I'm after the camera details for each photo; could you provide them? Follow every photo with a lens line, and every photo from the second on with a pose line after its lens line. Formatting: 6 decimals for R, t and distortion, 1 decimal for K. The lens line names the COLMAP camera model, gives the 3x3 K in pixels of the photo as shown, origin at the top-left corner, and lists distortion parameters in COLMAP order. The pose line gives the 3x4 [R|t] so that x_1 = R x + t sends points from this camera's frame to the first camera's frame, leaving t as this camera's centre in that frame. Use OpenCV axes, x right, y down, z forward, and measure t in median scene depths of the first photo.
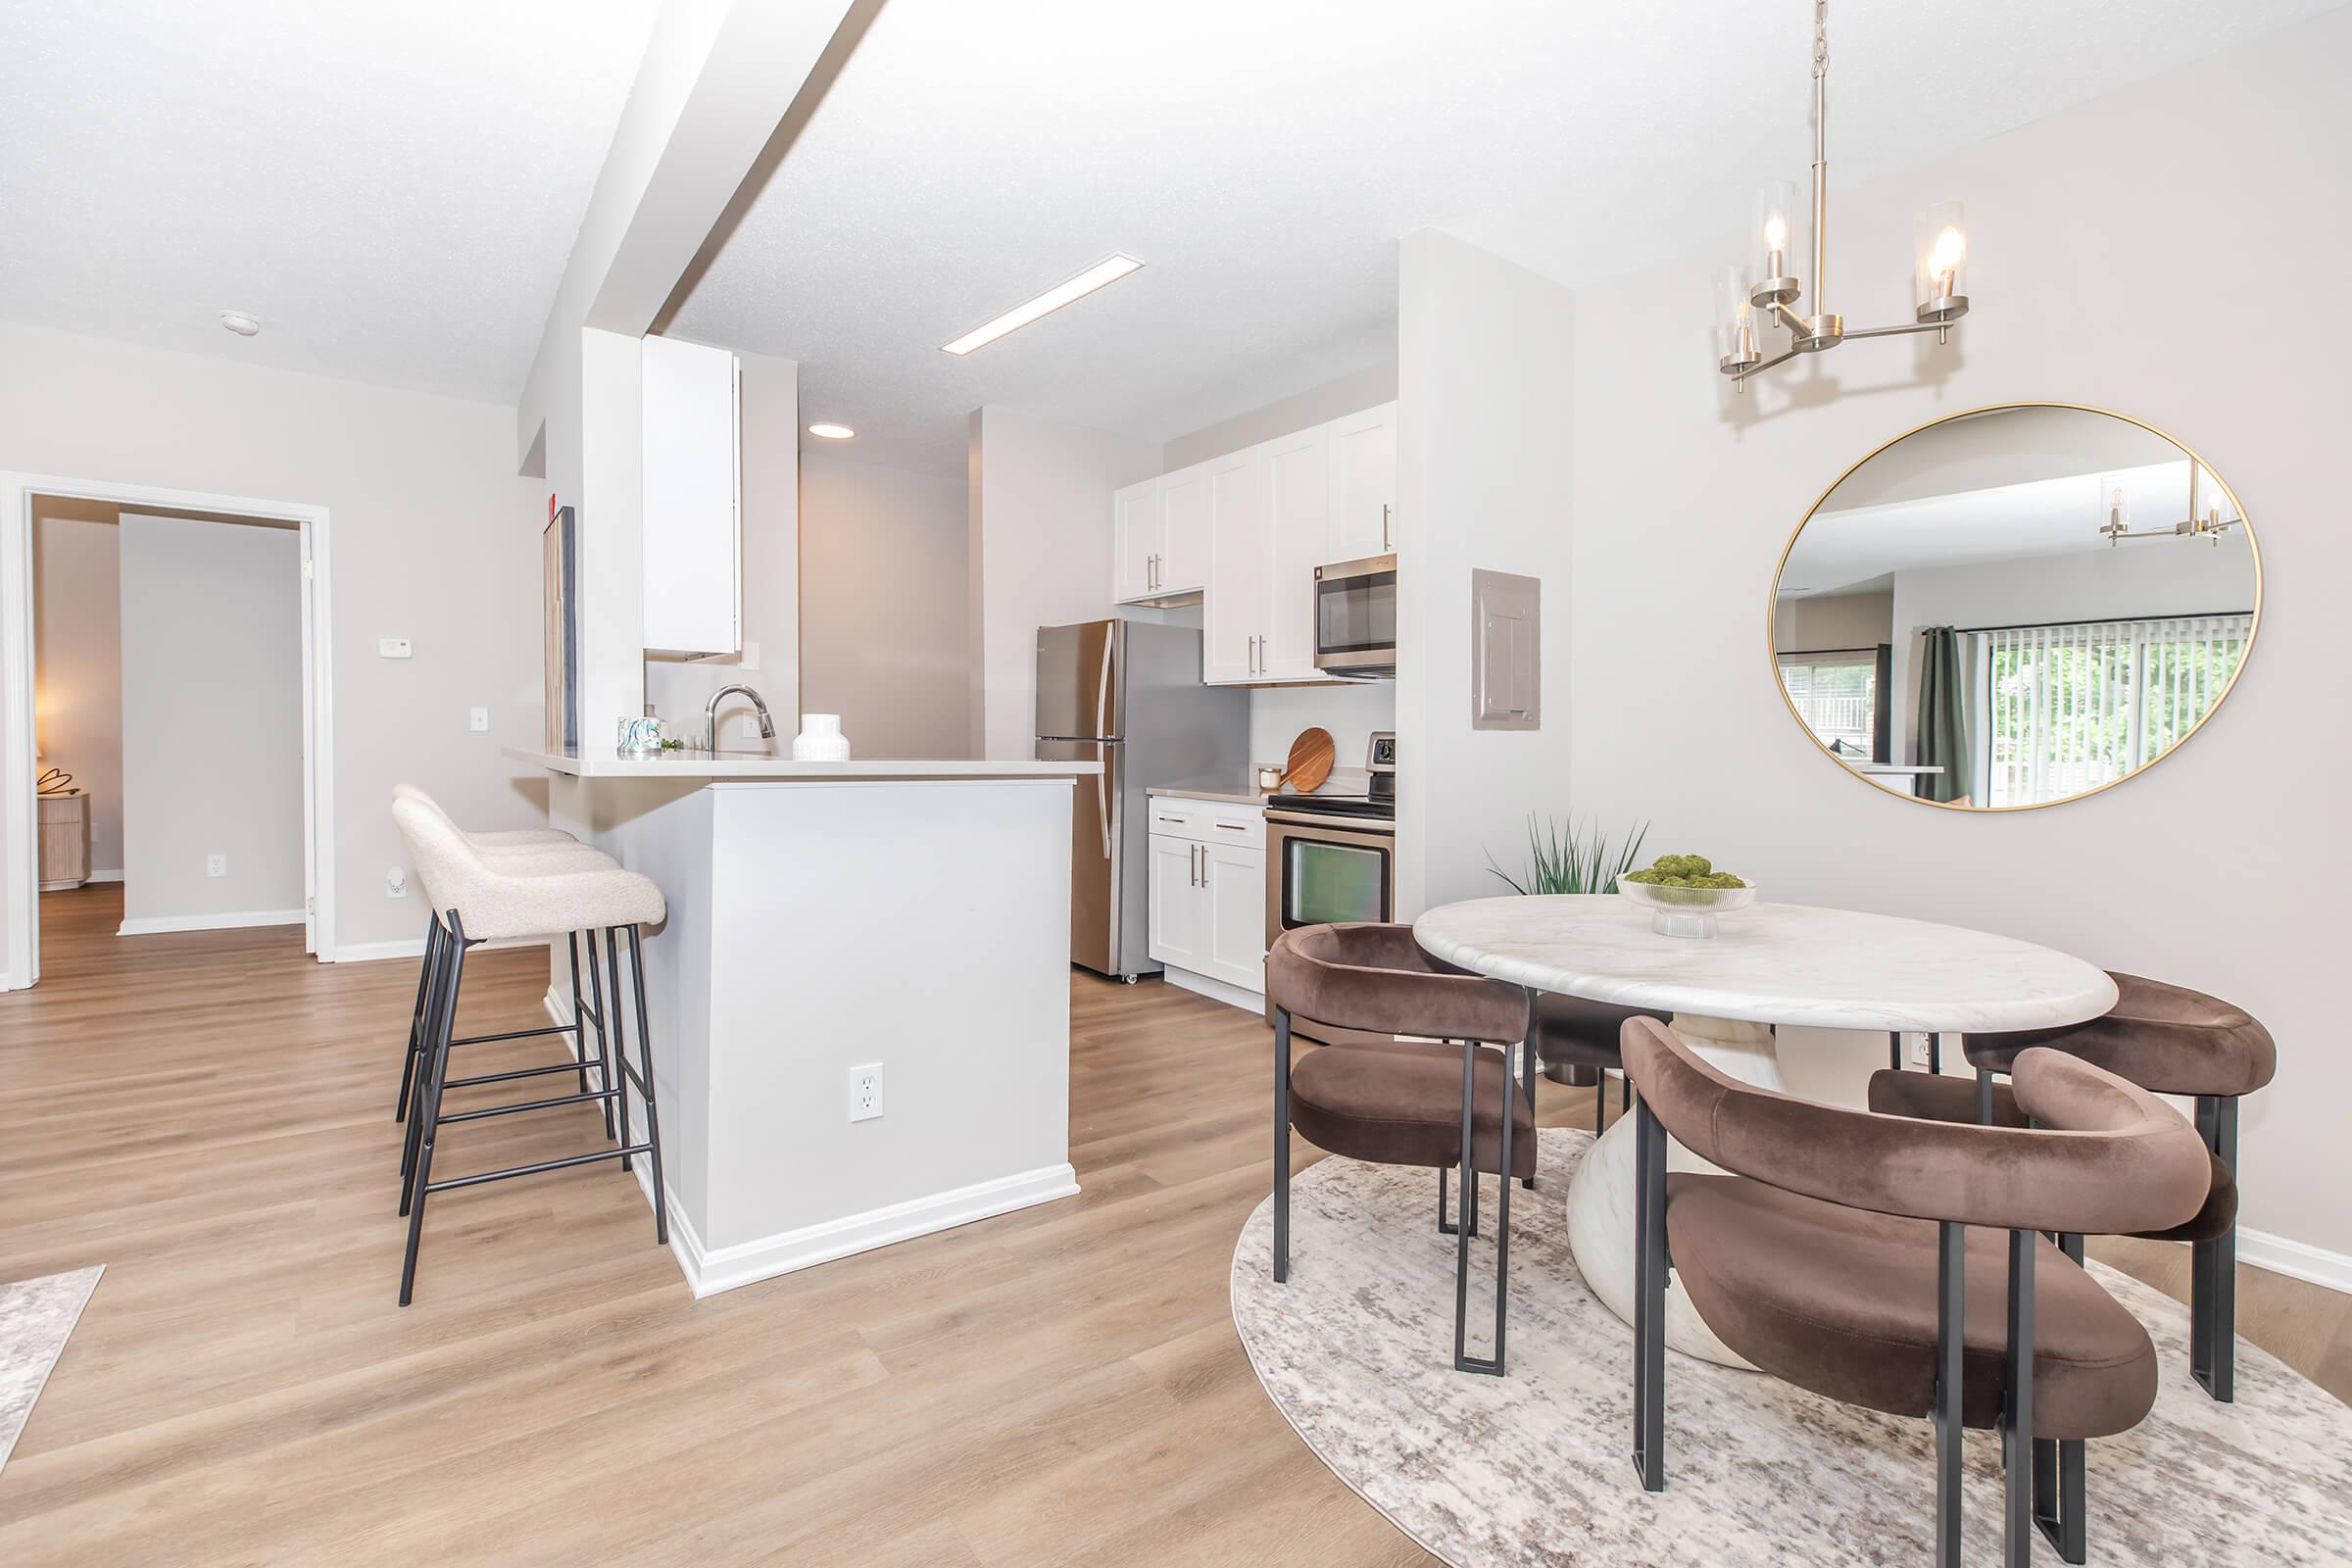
lens RADIAL K [[1074.4, 0, 1181.7], [0, 1074.4, 764.0], [0, 0, 1]] dist [0.004656, 0.000468]
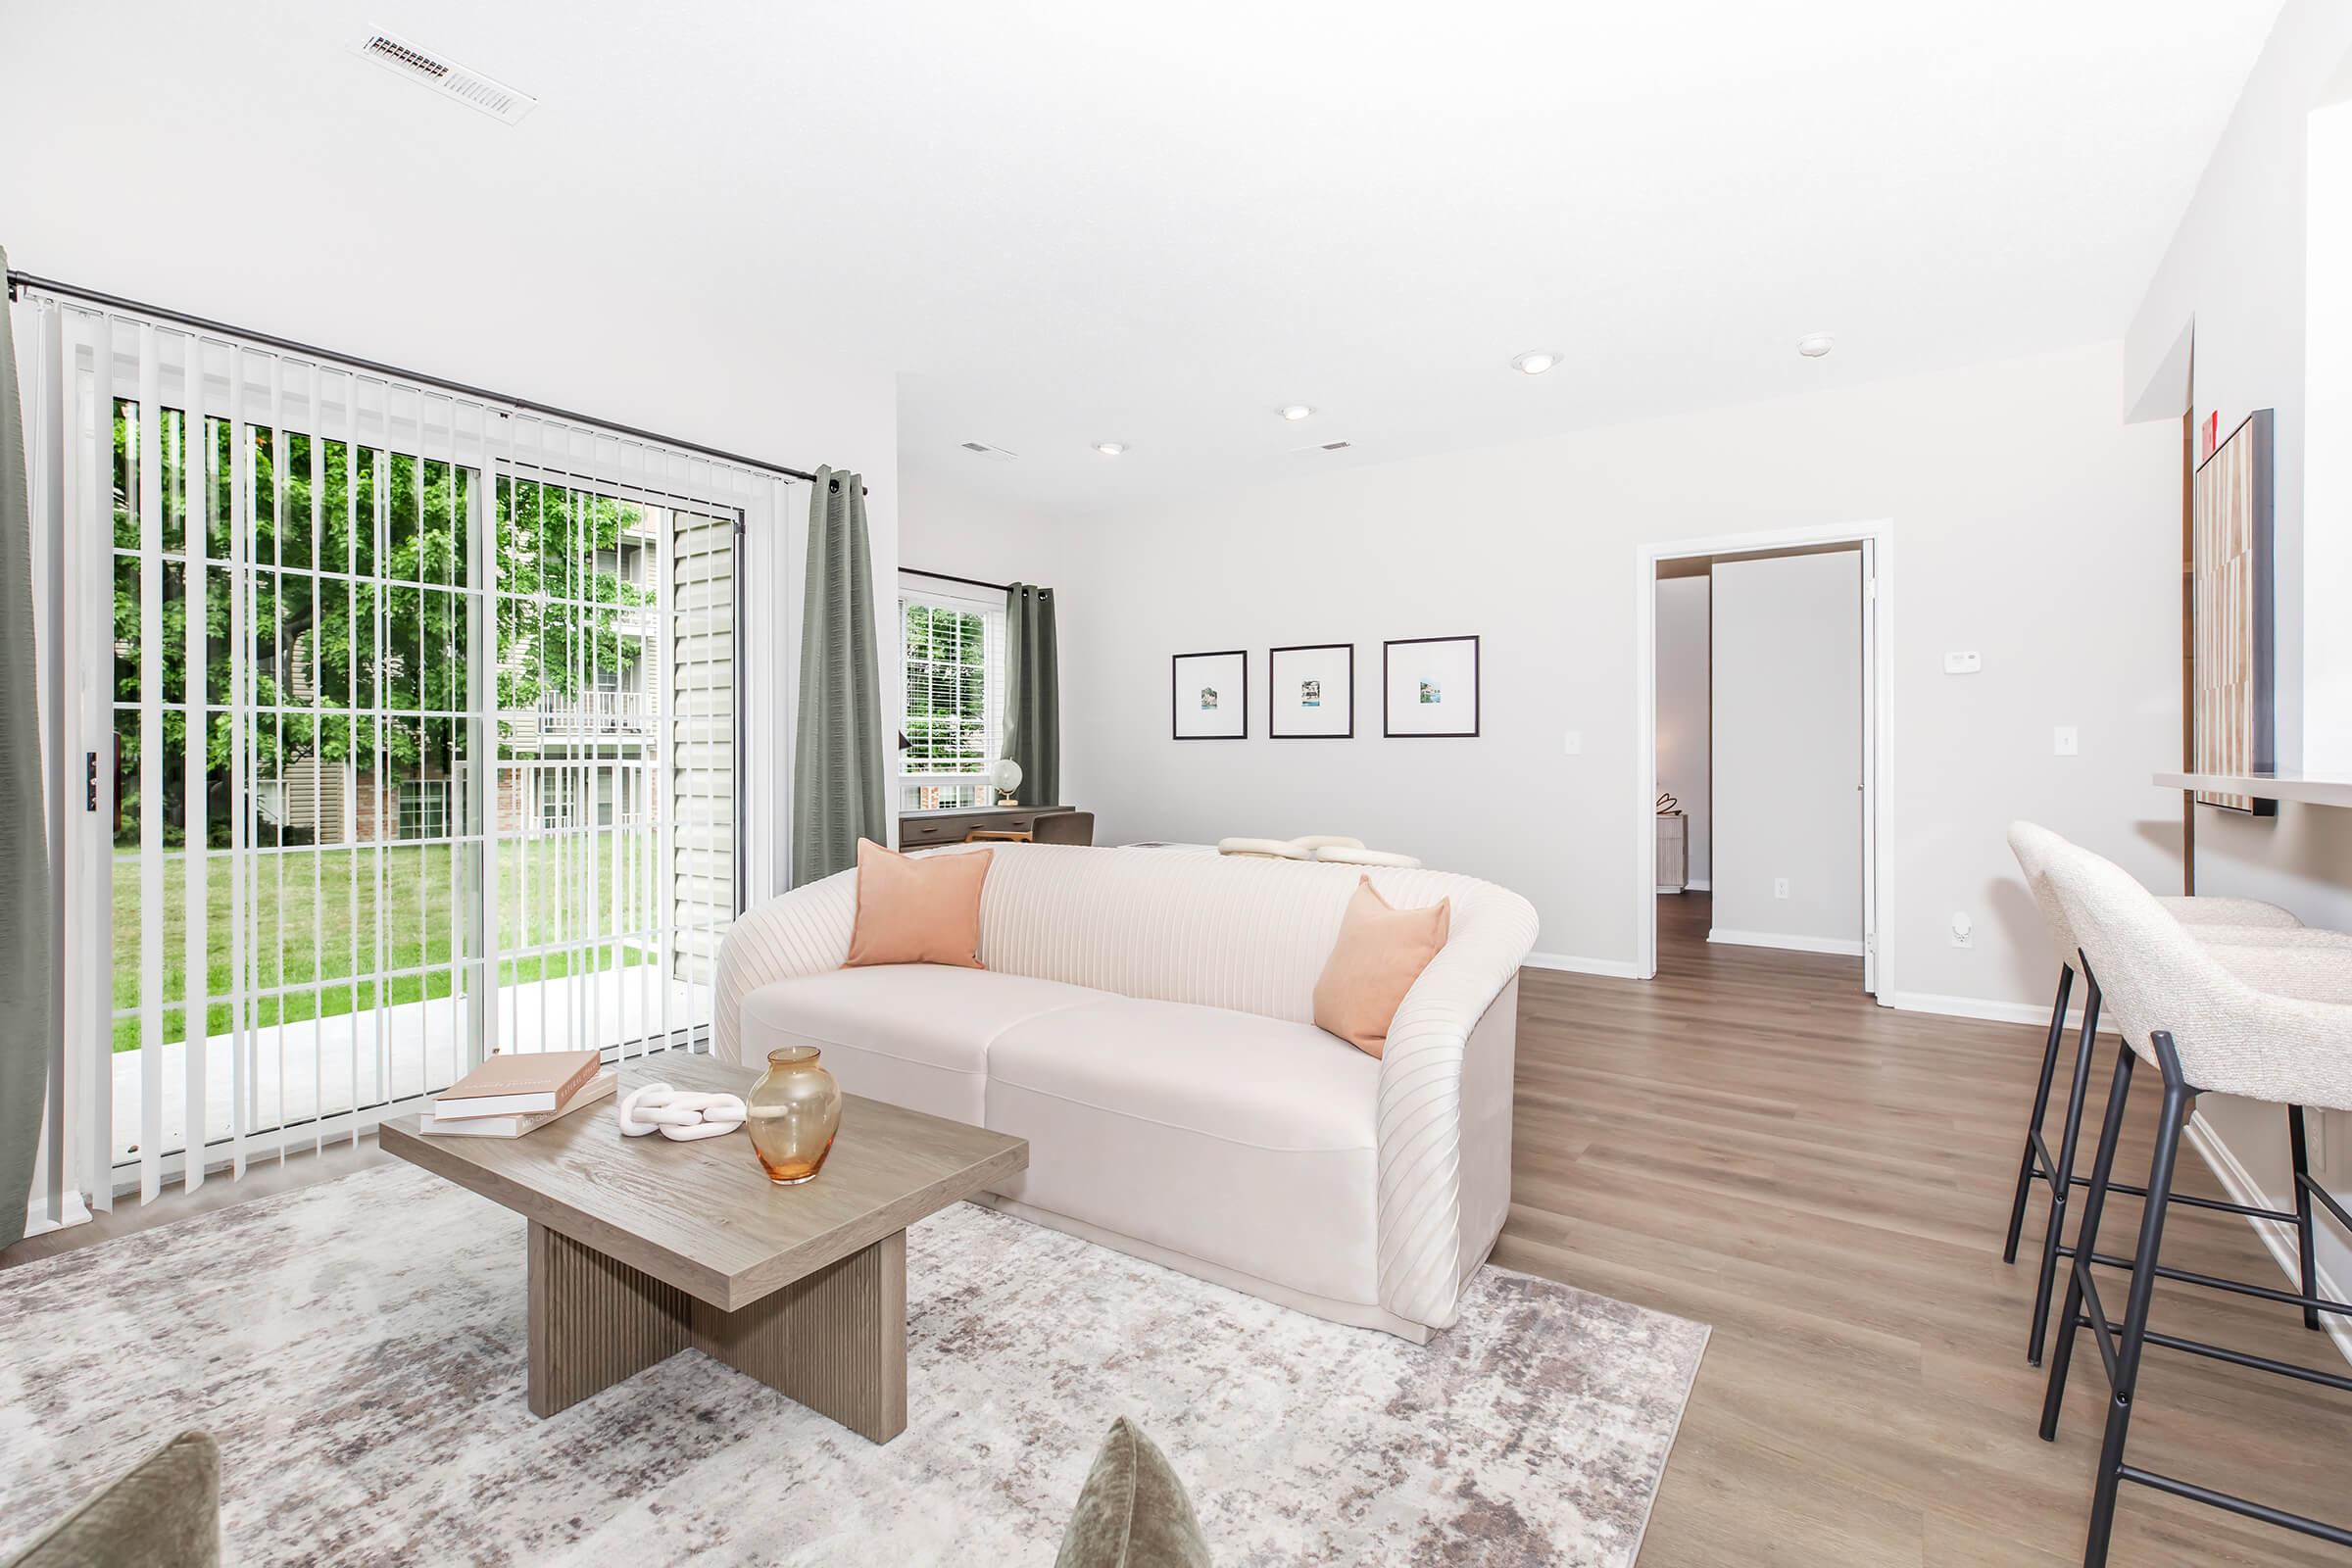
lens RADIAL K [[1074.4, 0, 1181.7], [0, 1074.4, 764.0], [0, 0, 1]] dist [0.004656, 0.000468]
pose [[0.335847, -0.010278, -0.941860, -0.136890], [-0.016316, 0.999727, -0.016728, 0.000209], [0.941775, 0.020985, 0.335588, 0.126170]]
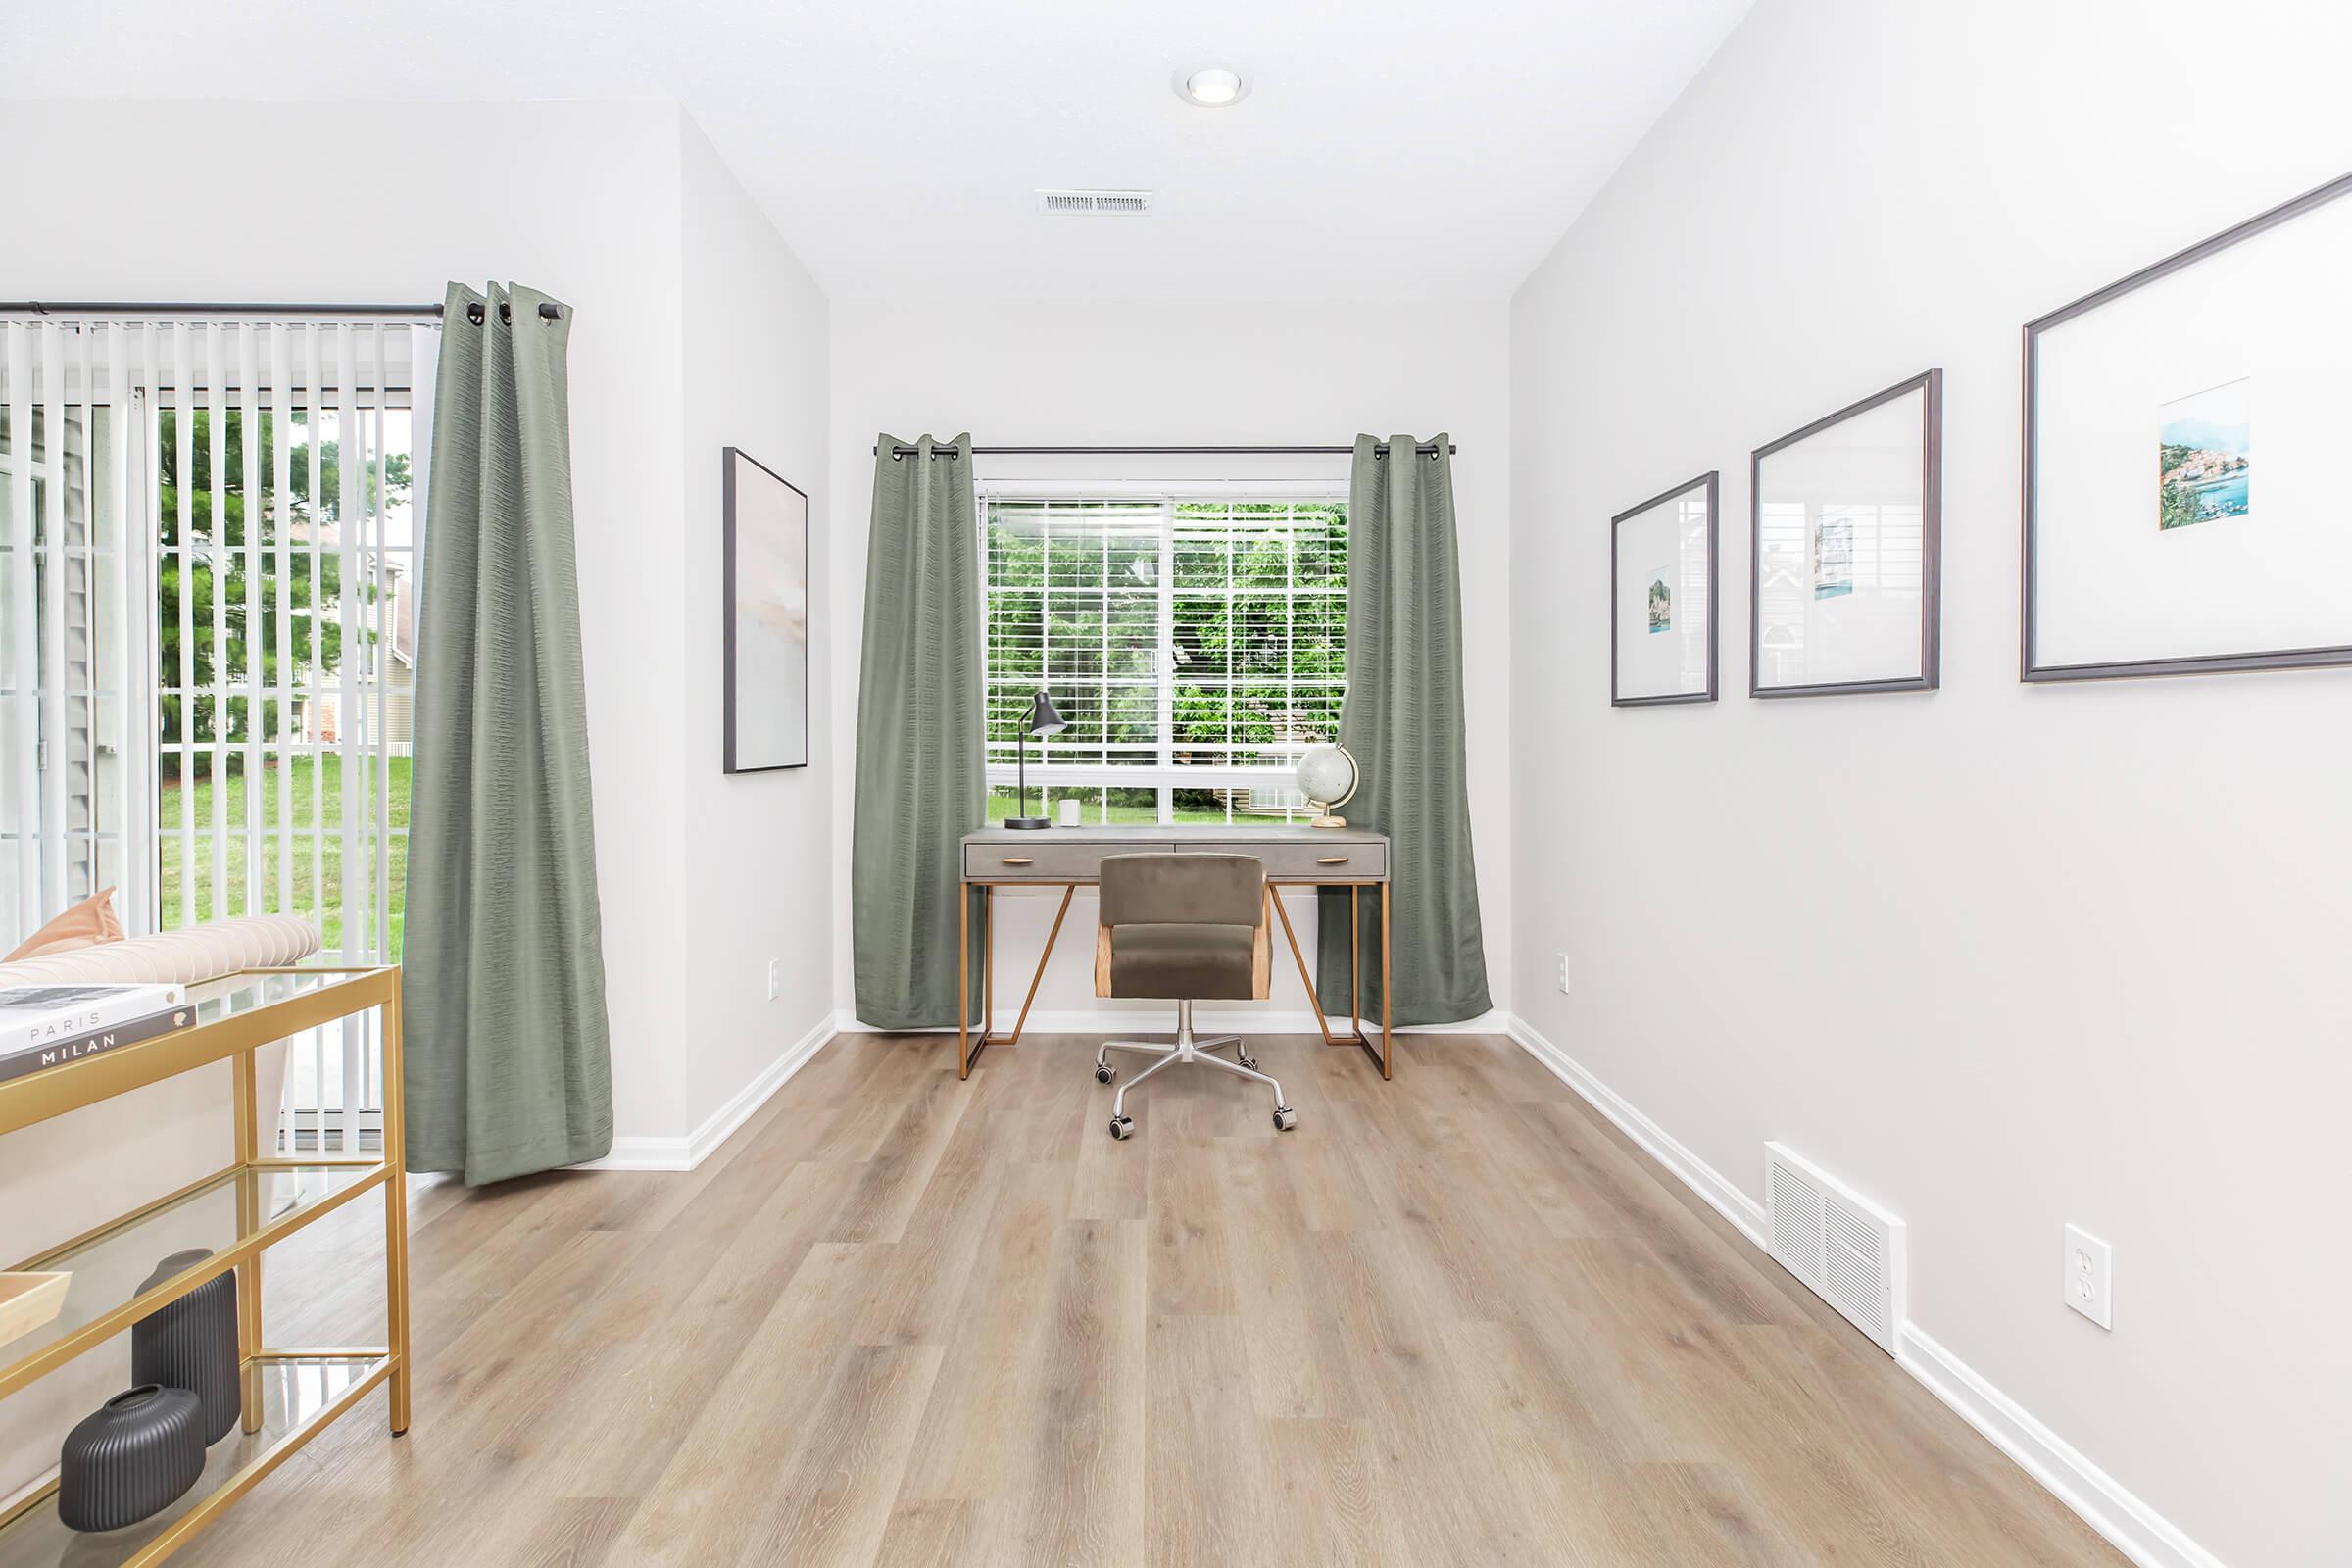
lens RADIAL K [[1074.4, 0, 1181.7], [0, 1074.4, 764.0], [0, 0, 1]] dist [0.004656, 0.000468]
pose [[-0.579442, 0.004798, -0.814999, -0.847687], [-0.026501, 0.999343, 0.024725, -0.030502], [0.814582, 0.035925, -0.578934, 0.800057]]
